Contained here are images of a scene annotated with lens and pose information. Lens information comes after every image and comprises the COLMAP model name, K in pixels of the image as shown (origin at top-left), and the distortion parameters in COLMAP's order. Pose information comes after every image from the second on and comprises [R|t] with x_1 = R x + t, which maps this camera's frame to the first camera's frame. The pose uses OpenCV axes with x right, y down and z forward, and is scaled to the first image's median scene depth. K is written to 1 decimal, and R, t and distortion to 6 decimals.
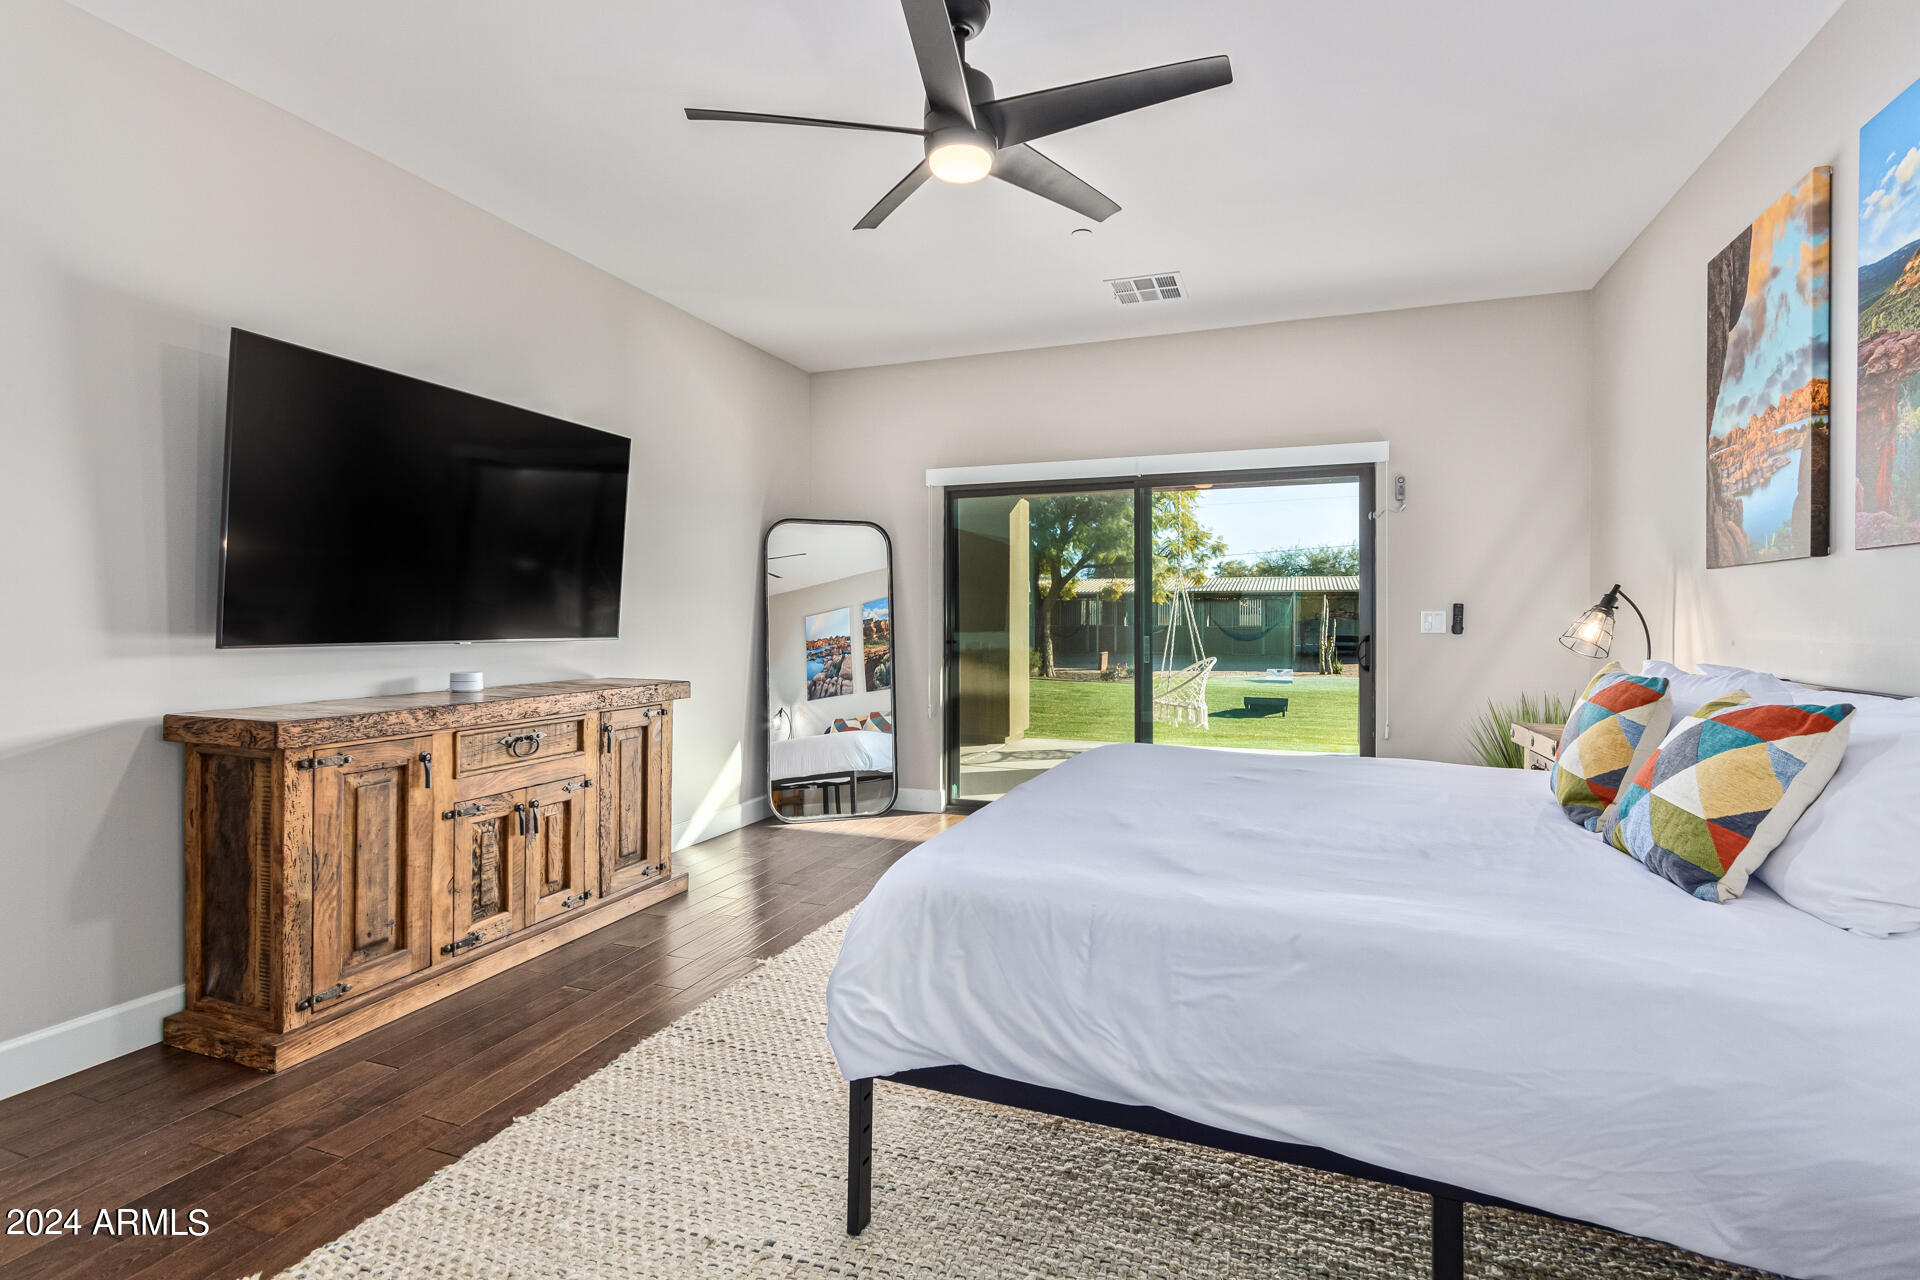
lens RADIAL K [[893.9, 0, 964.9], [0, 893.9, 624.9], [0, 0, 1]] dist [0.008262, 0.000167]
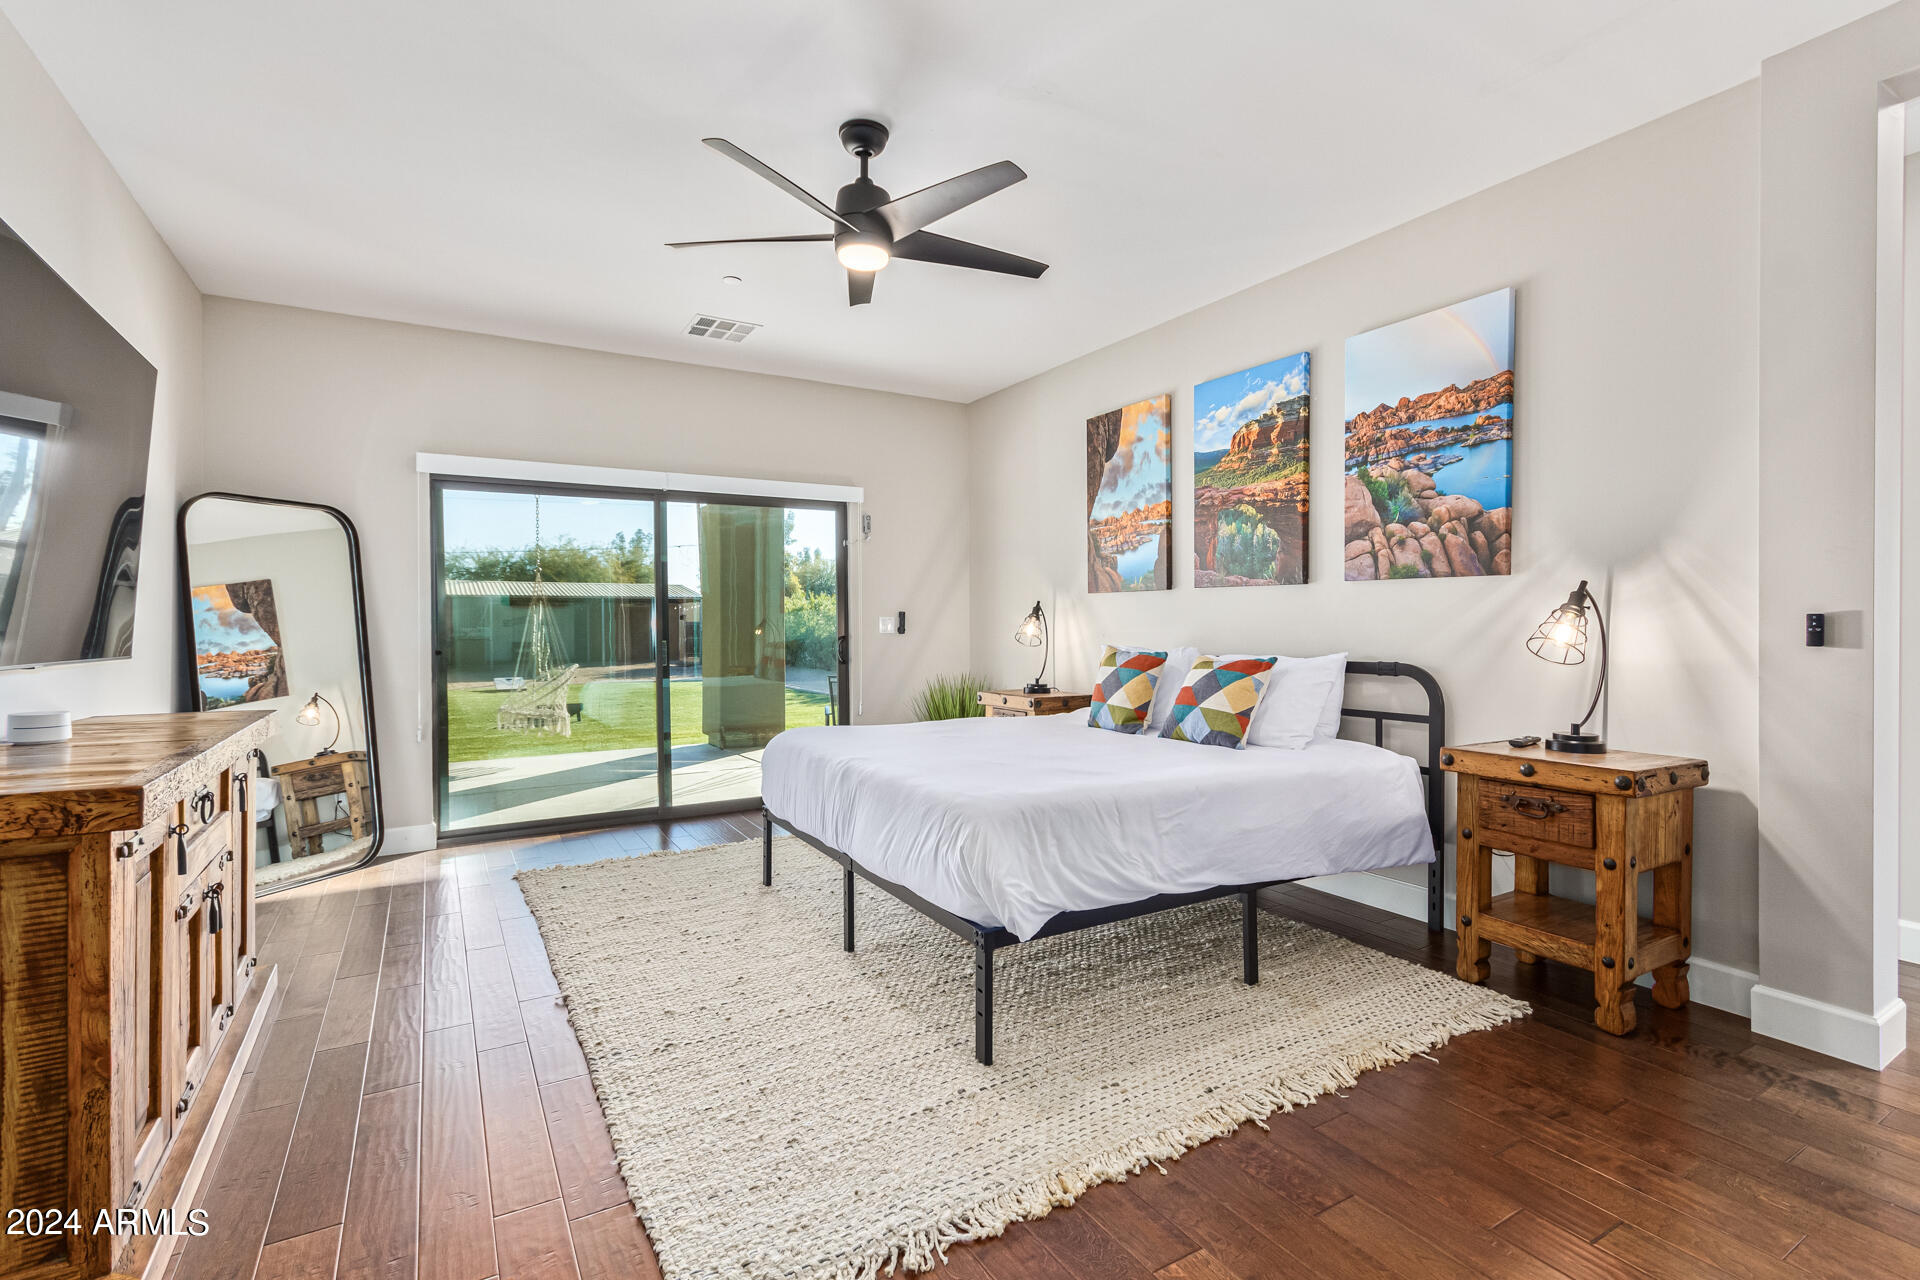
lens RADIAL K [[893.9, 0, 974.7], [0, 893.9, 631.3], [0, 0, 1]] dist [0.008262, 0.000167]
pose [[0.621288, -0.012762, 0.783479, -0.821607], [0.012078, 0.999905, 0.006709, -0.002106], [-0.783490, 0.005295, 0.621382, 0.101606]]
